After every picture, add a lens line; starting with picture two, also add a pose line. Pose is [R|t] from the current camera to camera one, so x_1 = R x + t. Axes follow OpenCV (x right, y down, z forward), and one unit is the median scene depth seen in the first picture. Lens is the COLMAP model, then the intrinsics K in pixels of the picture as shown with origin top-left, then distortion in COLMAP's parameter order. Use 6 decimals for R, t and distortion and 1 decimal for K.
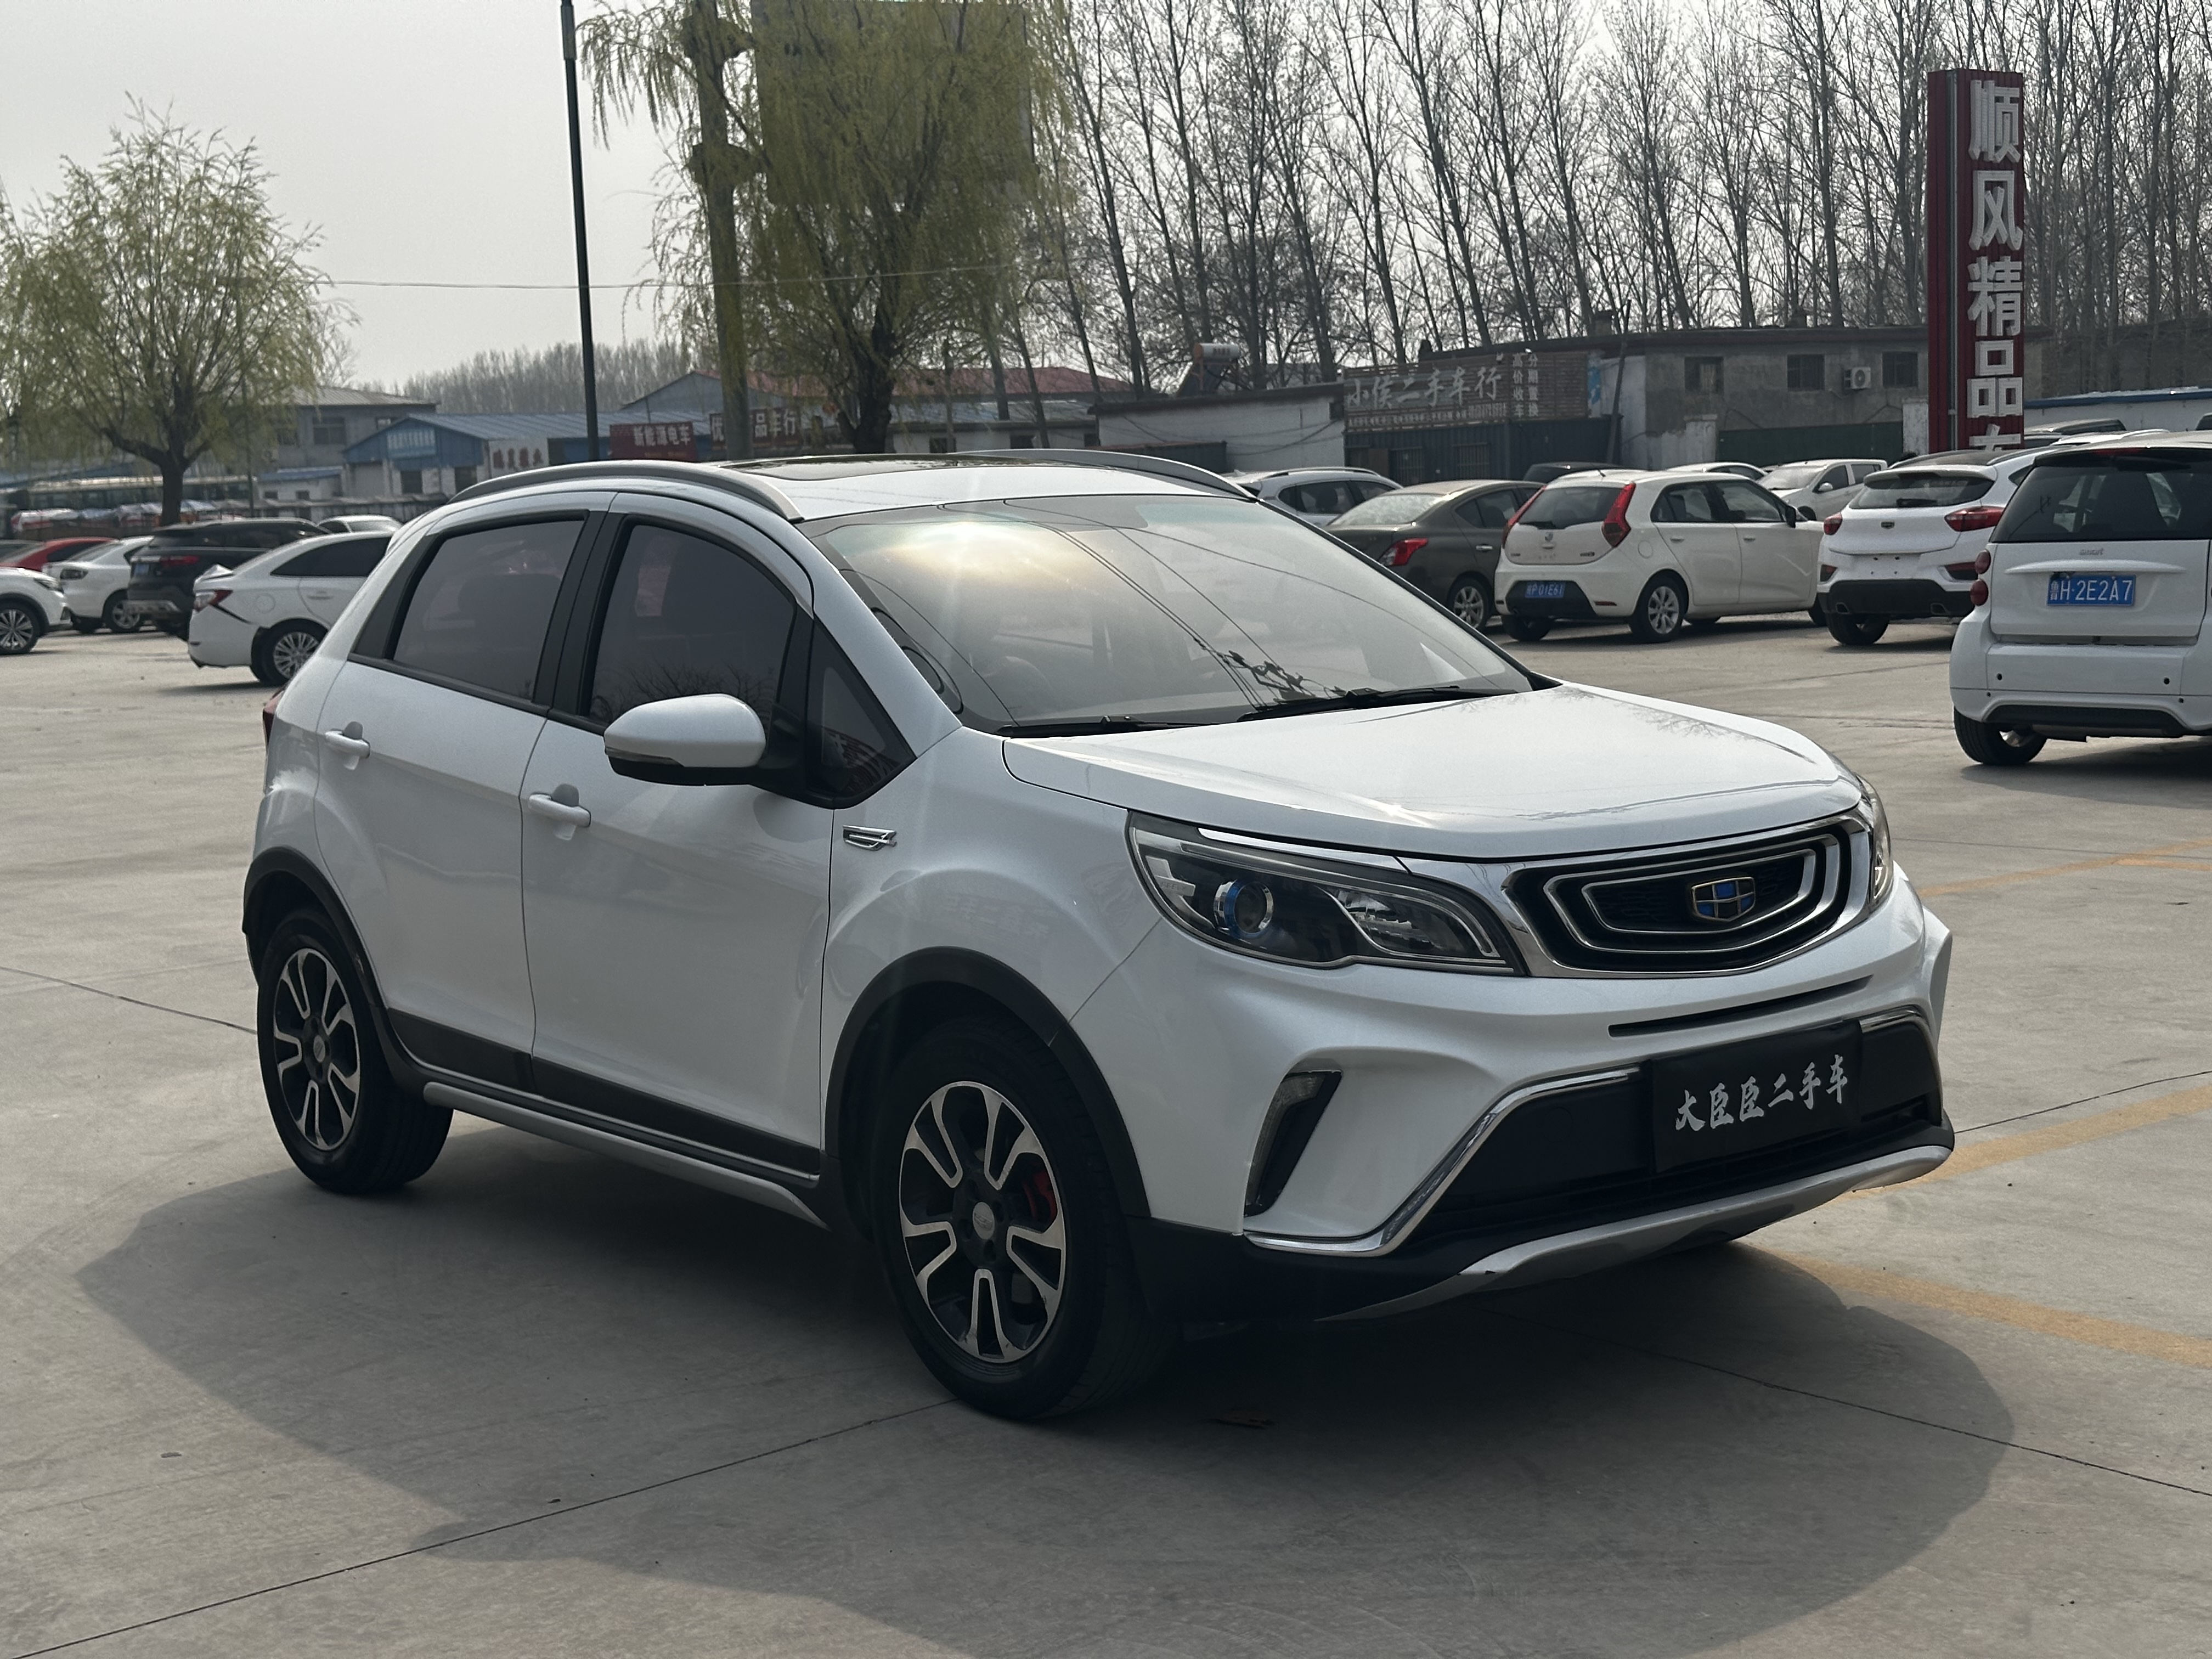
lens RADIAL K [[3092.5, 0, 1106.0], [0, 3092.5, 829.5], [0, 0, 1]] dist [0.166049, -0.174297]
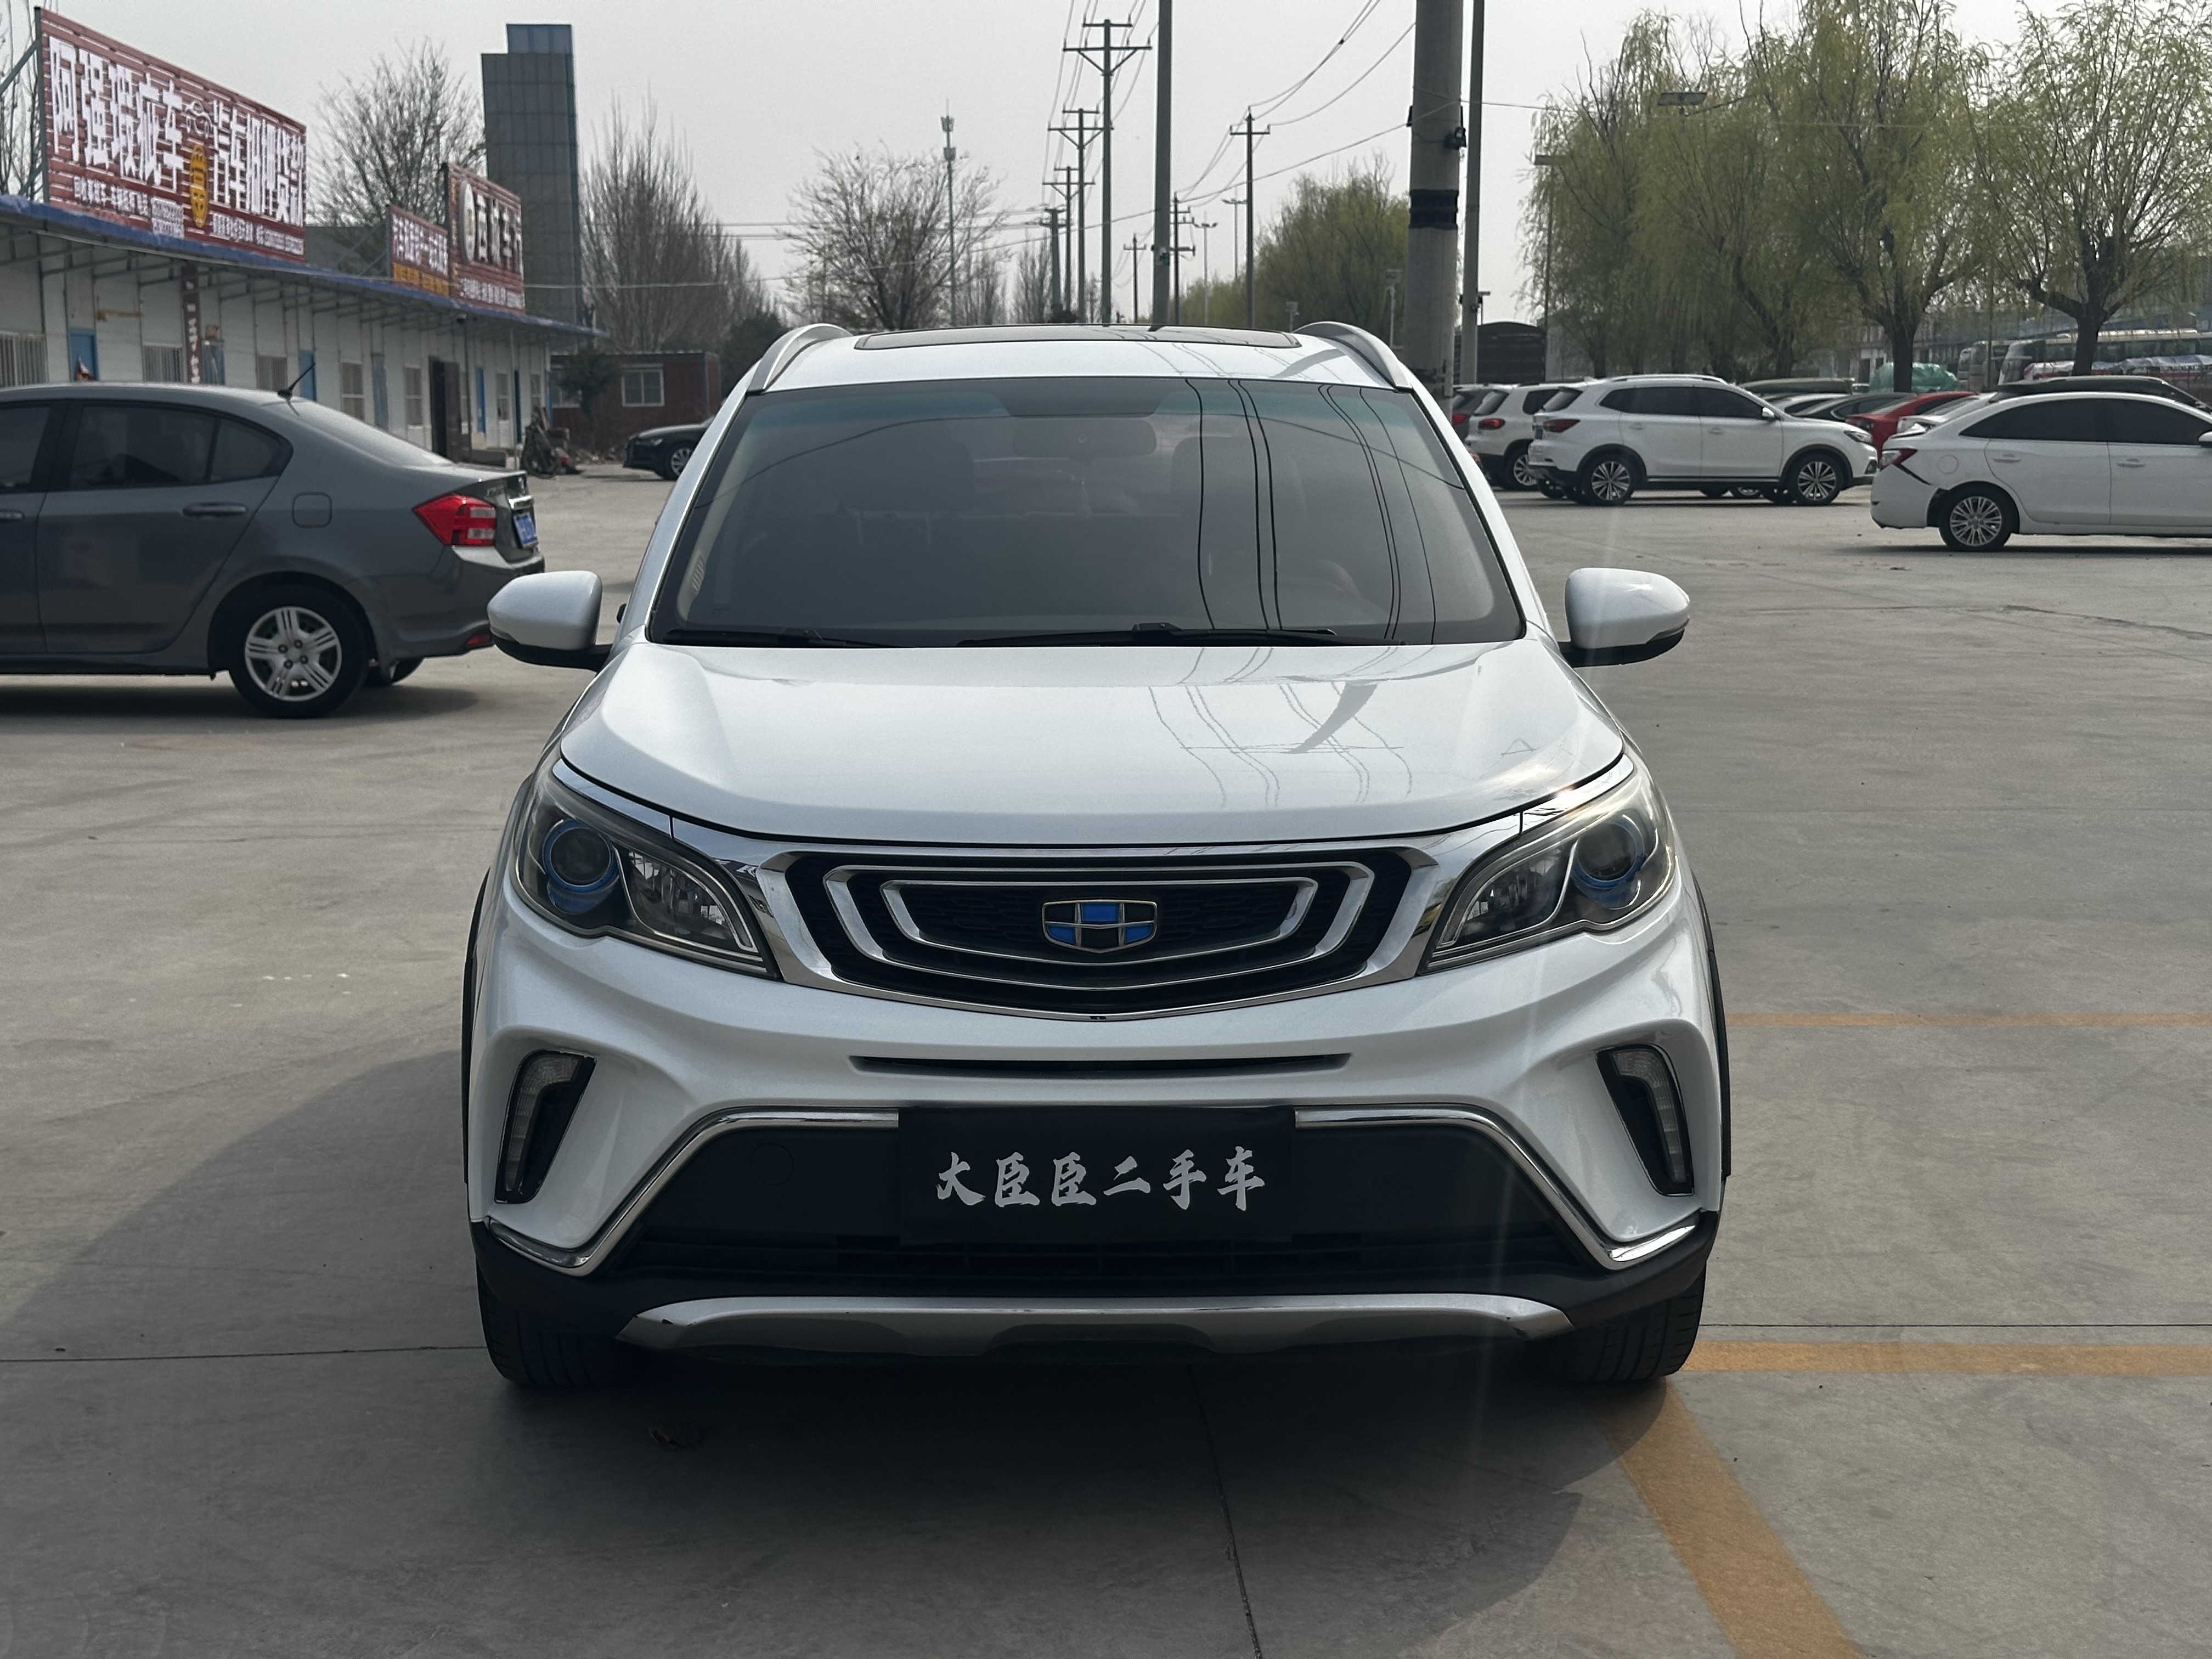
lens RADIAL K [[3092.5, 0, 1106.0], [0, 3092.5, 829.5], [0, 0, 1]] dist [0.166049, -0.174297]
pose [[0.794752, 0.122274, -0.594489, 0.648299], [-0.094525, 0.992481, 0.077764, -0.061029], [0.599528, -0.005609, 0.800334, 0.369267]]
